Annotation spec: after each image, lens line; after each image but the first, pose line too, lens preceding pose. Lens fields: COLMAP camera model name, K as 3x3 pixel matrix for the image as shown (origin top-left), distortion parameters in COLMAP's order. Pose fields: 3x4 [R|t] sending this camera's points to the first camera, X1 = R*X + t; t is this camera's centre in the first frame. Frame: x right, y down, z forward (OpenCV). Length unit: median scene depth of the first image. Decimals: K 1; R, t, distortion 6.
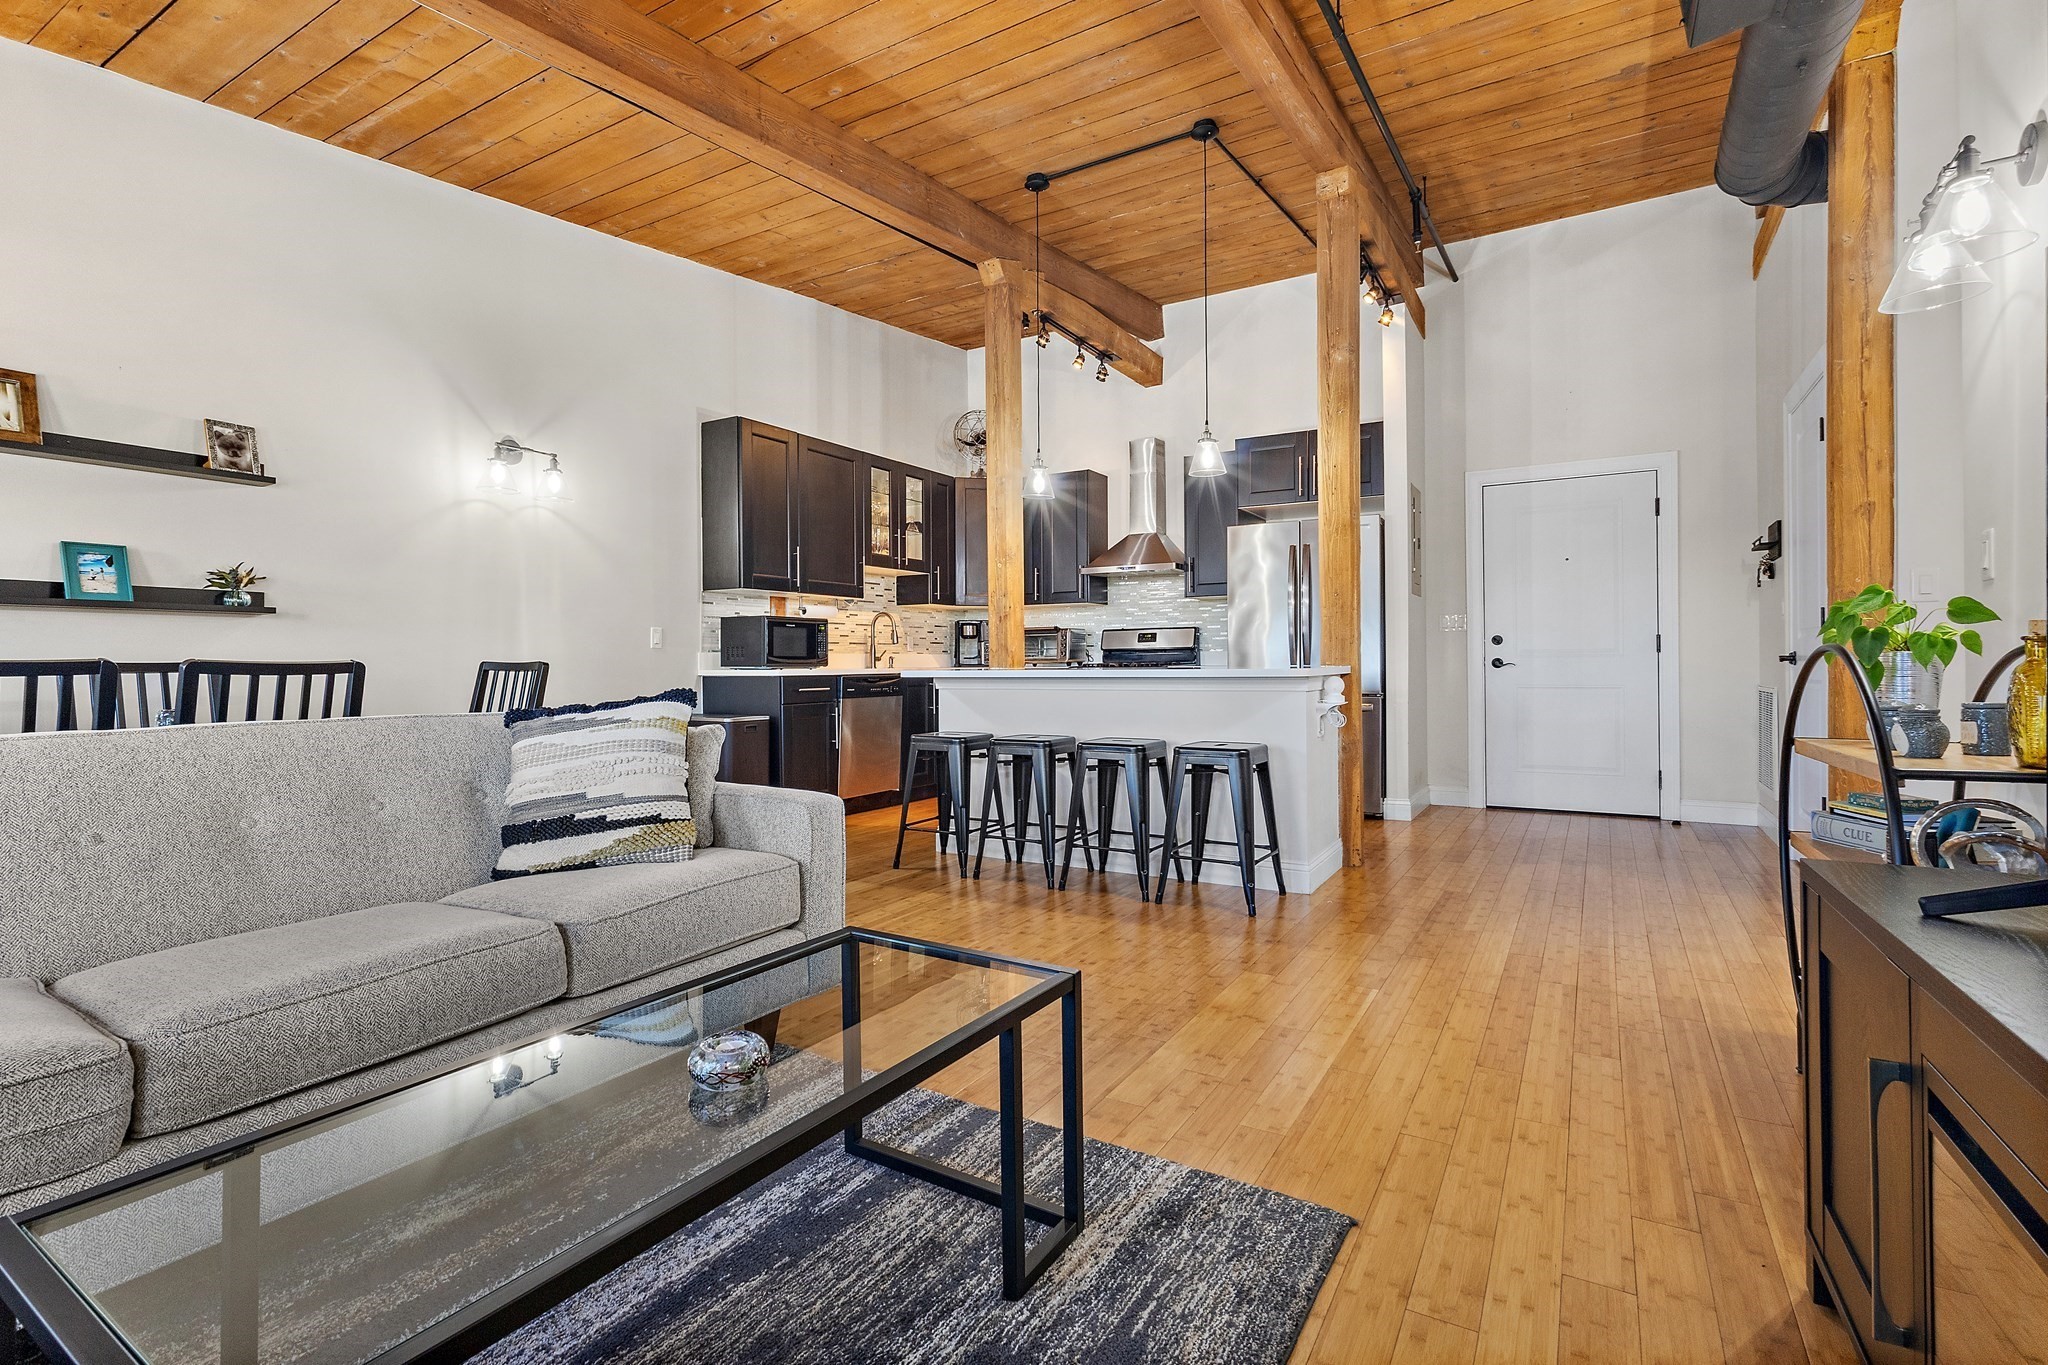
lens RADIAL K [[947.8, 0, 1027.4], [0, 947.8, 666.0], [0, 0, 1]] dist [0.002745, 0.001086]
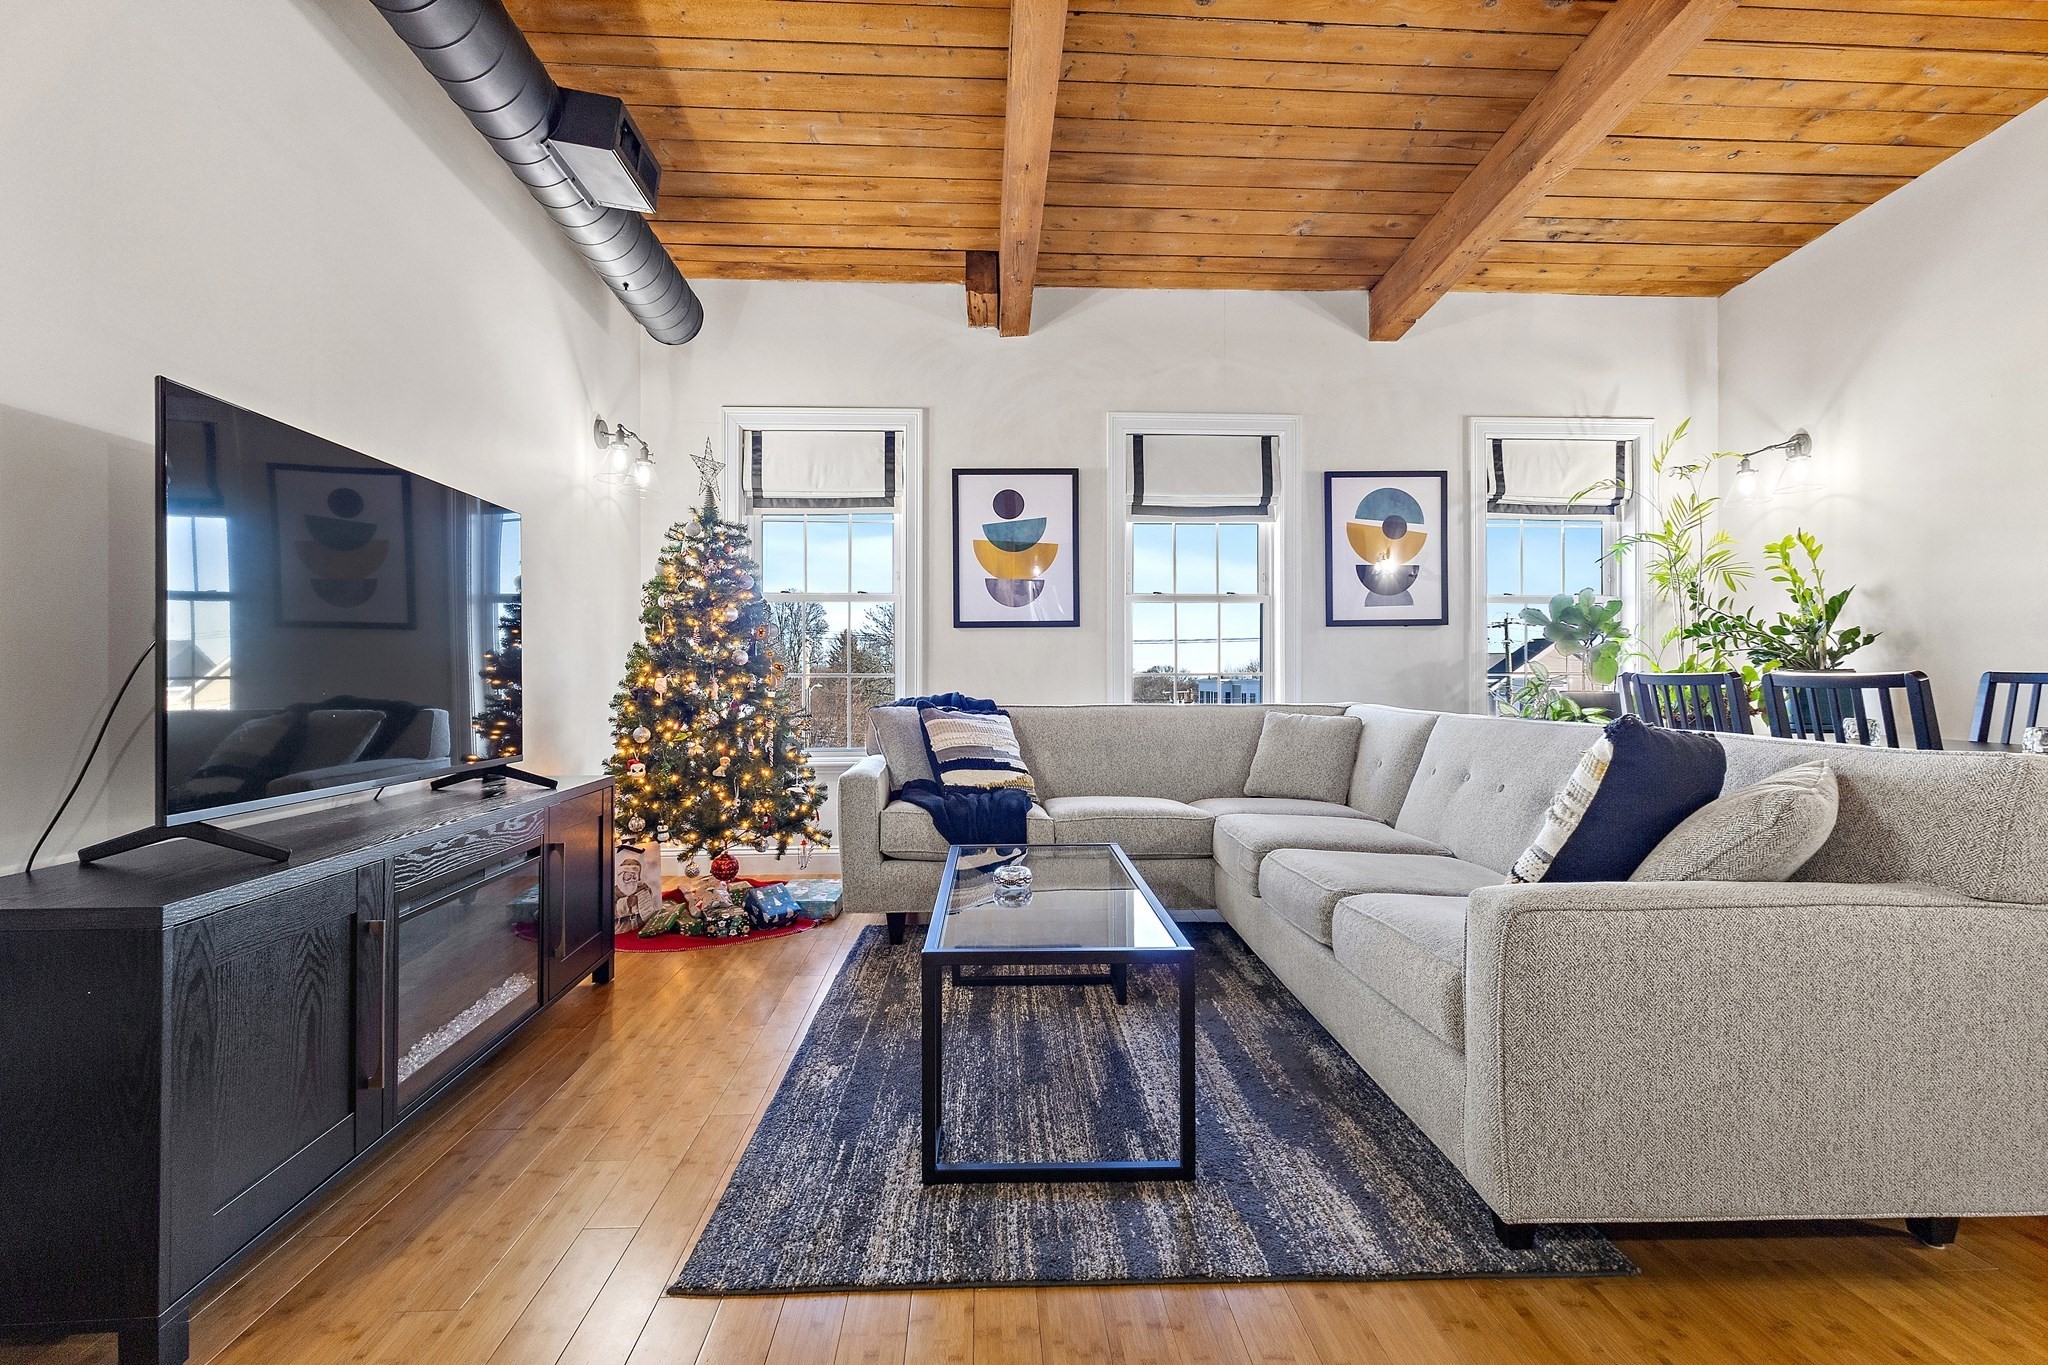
lens RADIAL K [[947.8, 0, 1022.0], [0, 947.8, 677.6], [0, 0, 1]] dist [0.002745, 0.001086]
pose [[-0.831785, 0.005596, -0.555070, 0.166336], [0.003630, 0.999983, 0.004642, -0.003465], [0.555087, 0.001846, -0.831790, 0.571124]]
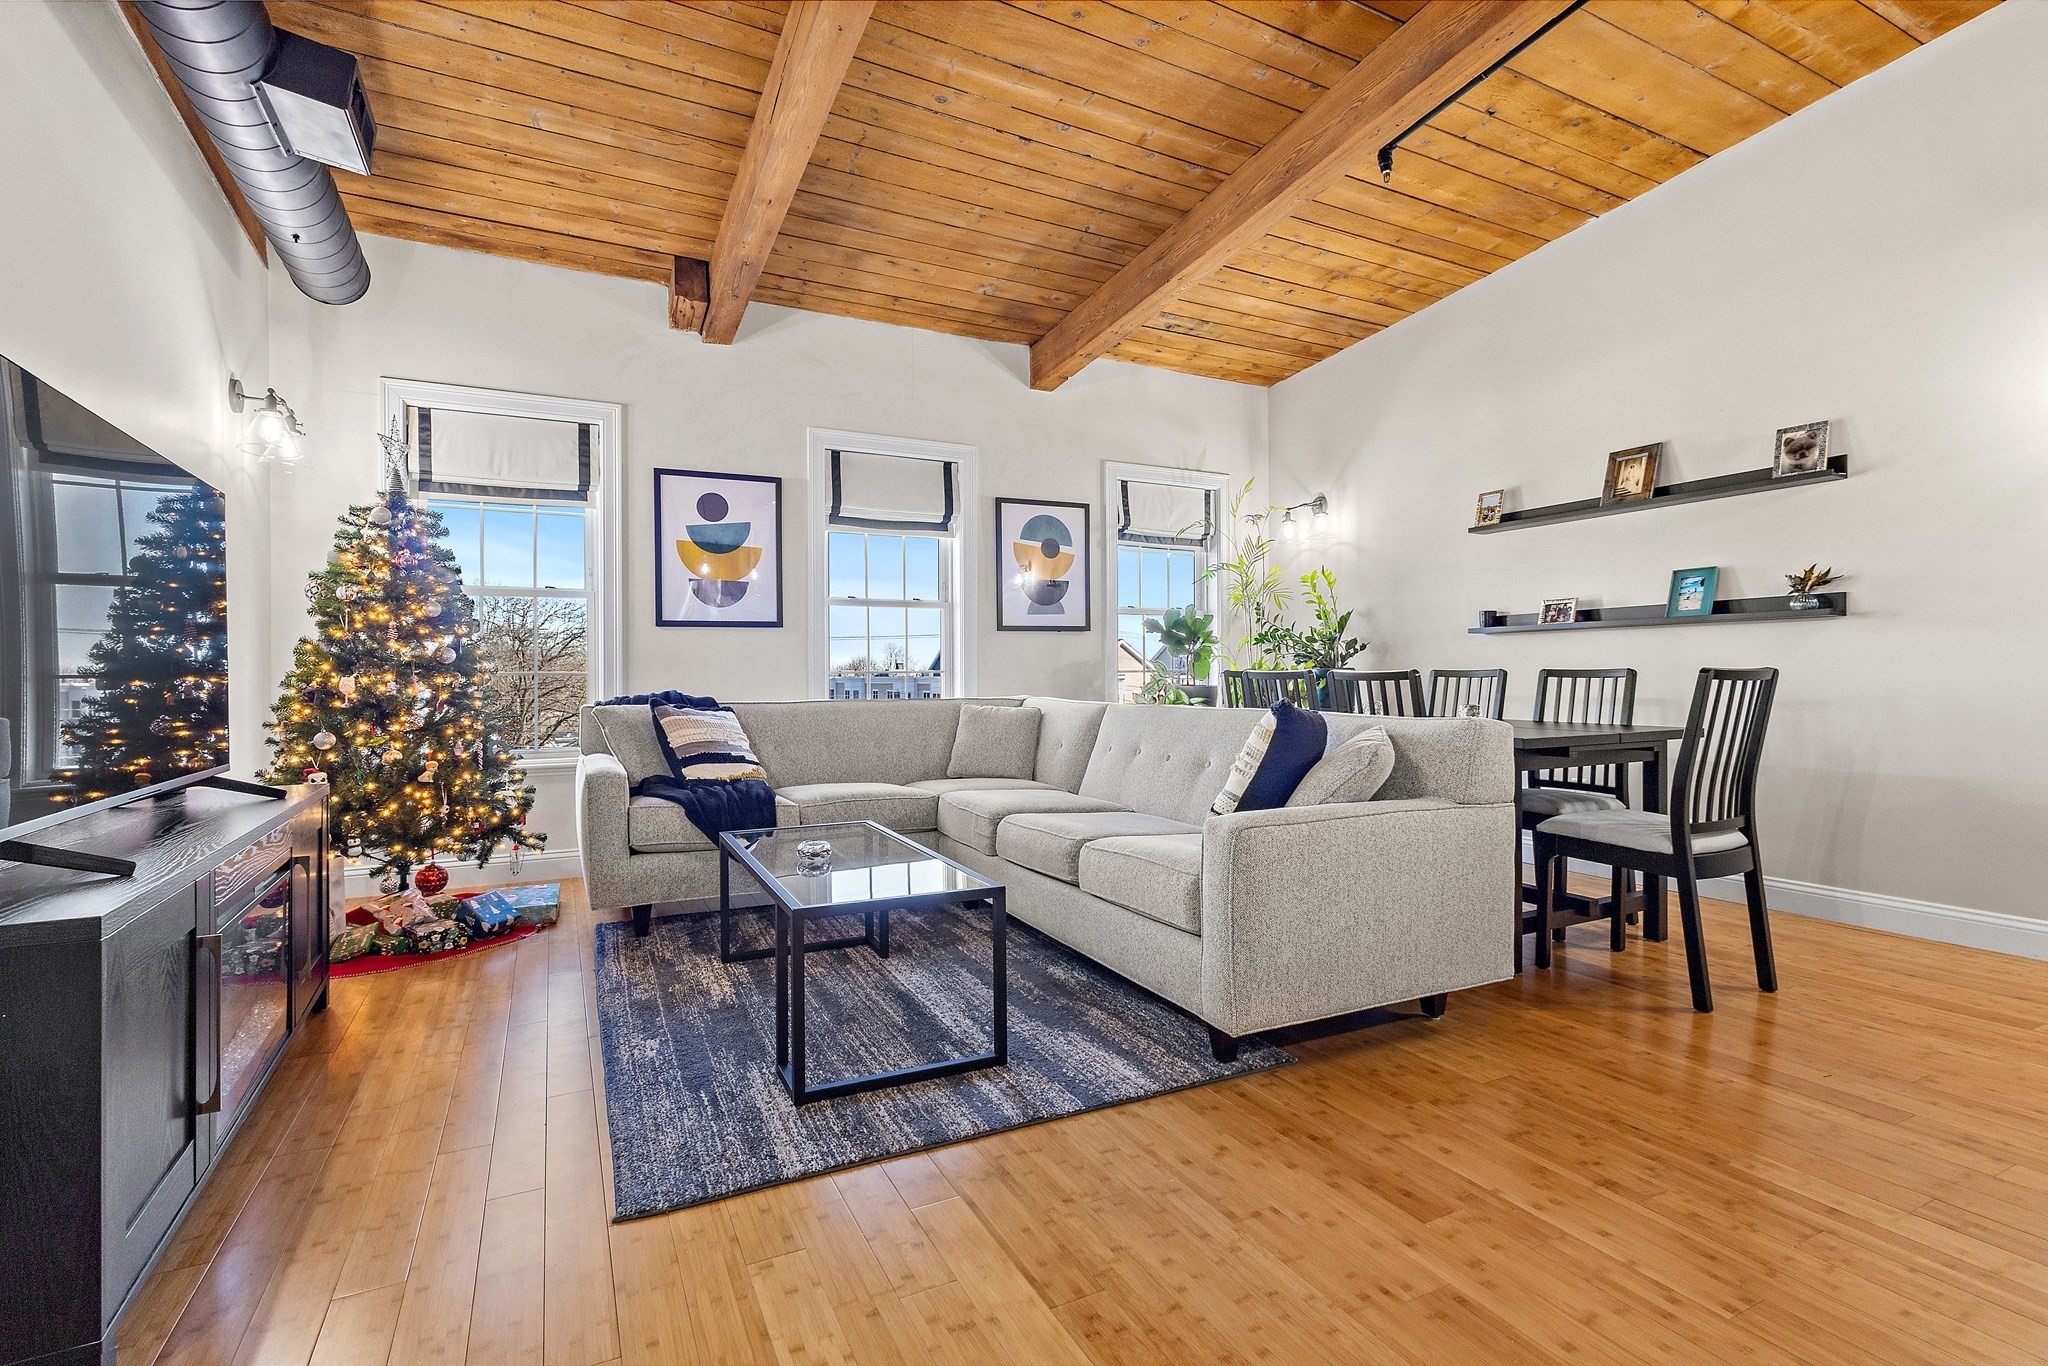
lens RADIAL K [[947.8, 0, 1022.7], [0, 947.8, 674.8], [0, 0, 1]] dist [0.002745, 0.001086]
pose [[-0.535666, 0.007332, -0.844398, 0.286208], [0.004836, 0.999973, 0.005615, -0.004054], [0.844416, -0.001076, -0.535687, 0.564742]]
